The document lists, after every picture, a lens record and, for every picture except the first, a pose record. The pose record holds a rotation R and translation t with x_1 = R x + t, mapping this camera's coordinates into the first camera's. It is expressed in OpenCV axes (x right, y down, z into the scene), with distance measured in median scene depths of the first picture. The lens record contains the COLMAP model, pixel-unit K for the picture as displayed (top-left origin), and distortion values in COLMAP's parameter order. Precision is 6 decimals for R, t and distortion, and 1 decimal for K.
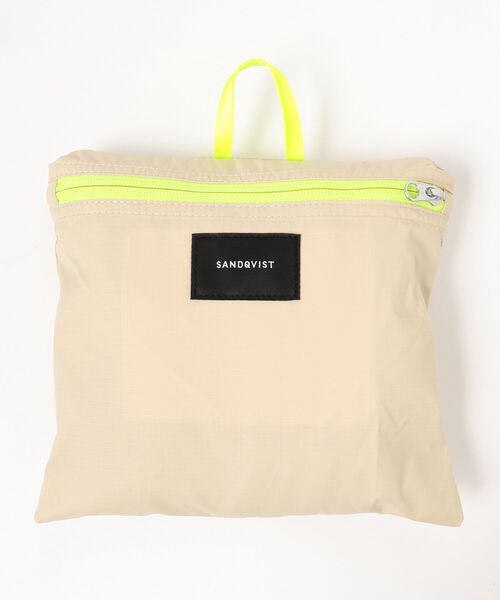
lens RADIAL K [[487.3, 0, 250.3], [0, 487.3, 300.4], [0, 0, 1]] dist [-0.000334, -0.000011]
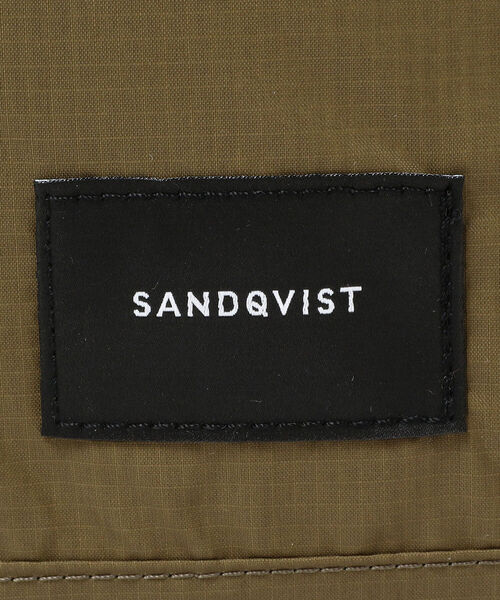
lens RADIAL K [[1734.5, 0, 249.9], [0, 1734.5, 300.0], [0, 0, 1]] dist [-0.069488, 0.000000]
pose [[0.999585, -0.014969, -0.024630, 0.012385], [0.012796, 0.996201, -0.086141, 0.001254], [0.025826, 0.085790, 0.995979, 0.116508]]
